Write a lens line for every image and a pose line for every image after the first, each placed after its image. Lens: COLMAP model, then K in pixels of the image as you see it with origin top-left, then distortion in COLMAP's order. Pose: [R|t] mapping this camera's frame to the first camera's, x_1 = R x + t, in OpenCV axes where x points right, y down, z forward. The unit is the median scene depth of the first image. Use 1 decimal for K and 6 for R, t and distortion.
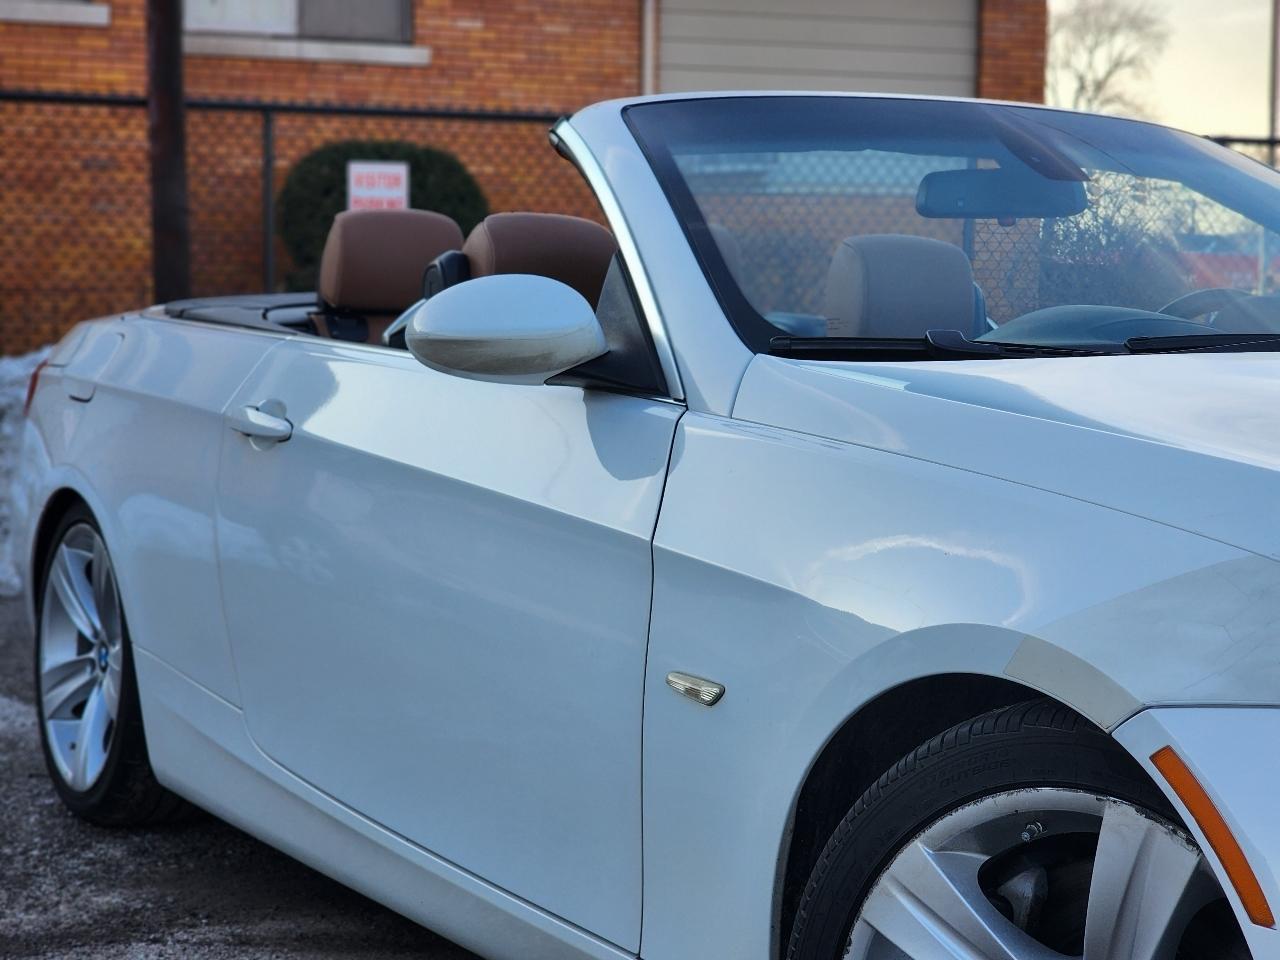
lens RADIAL K [[2428.7, 0, 704.5], [0, 2428.7, 536.0], [0, 0, 1]] dist [0.015355, 0.000000]
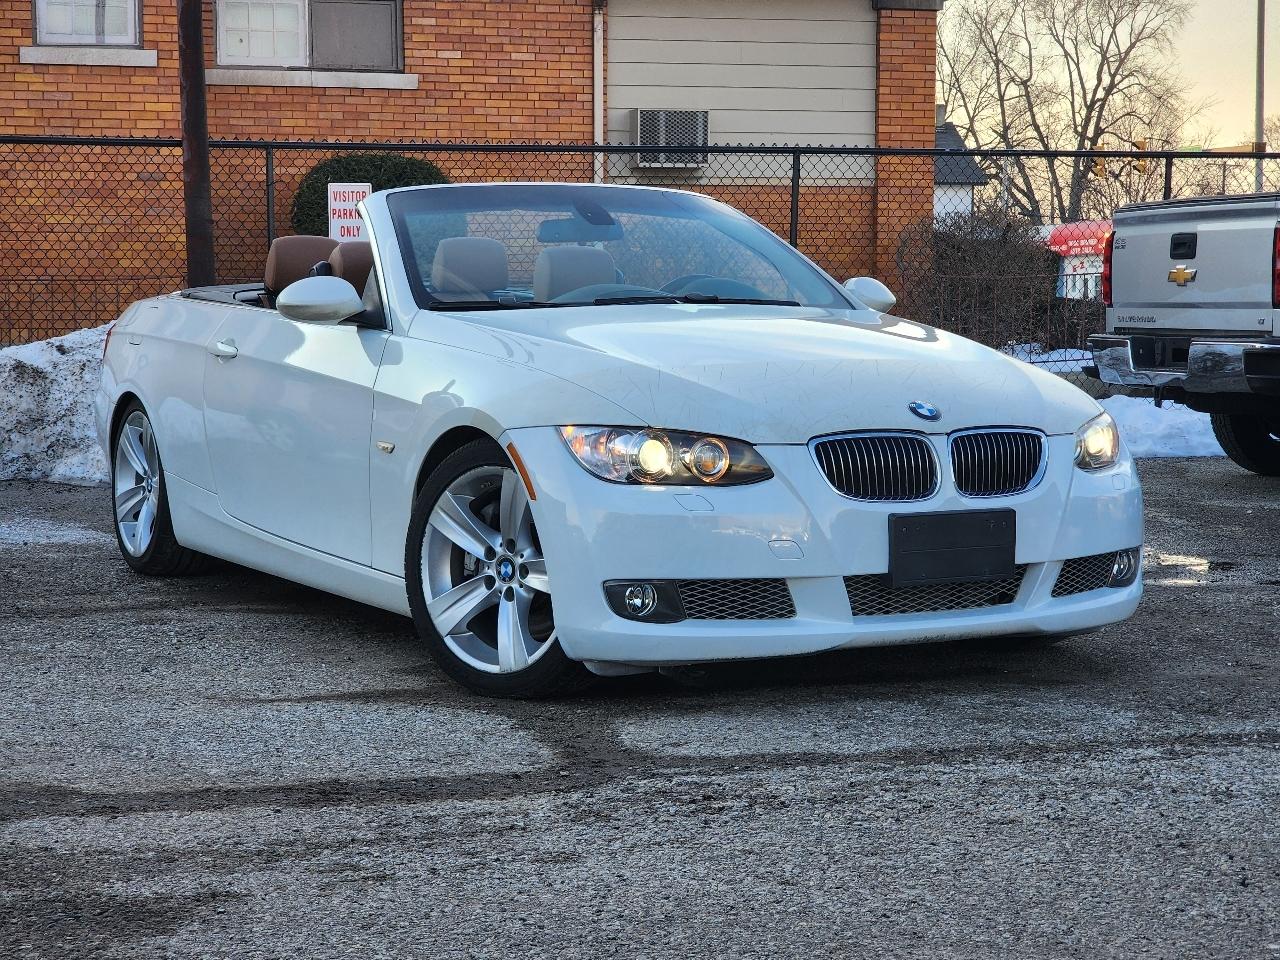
lens RADIAL K [[2428.7, 0, 627.1], [0, 2428.7, 530.2], [0, 0, 1]] dist [0.015355, 0.000000]
pose [[0.998498, -0.009440, -0.053962, 0.206585], [0.009863, 0.999923, 0.007563, 0.072869], [0.053886, -0.008084, 0.998514, -0.793433]]
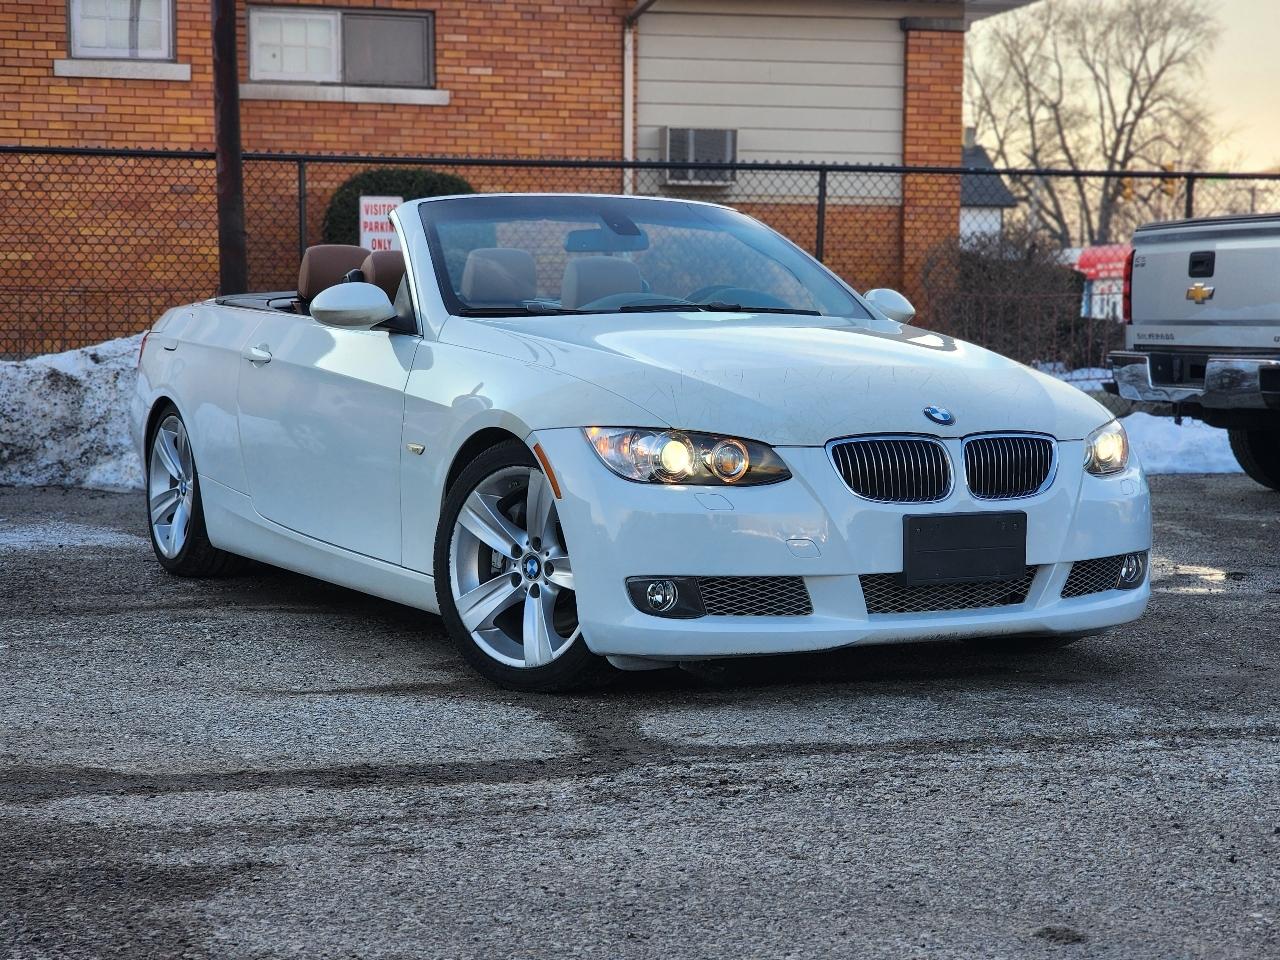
lens RADIAL K [[2428.7, 0, 662.6], [0, 2428.7, 554.2], [0, 0, 1]] dist [0.015355, 0.000000]
pose [[0.998710, -0.001853, -0.050749, 0.211324], [0.002319, 0.999956, 0.009117, 0.083701], [0.050730, -0.009223, 0.998670, -0.831643]]
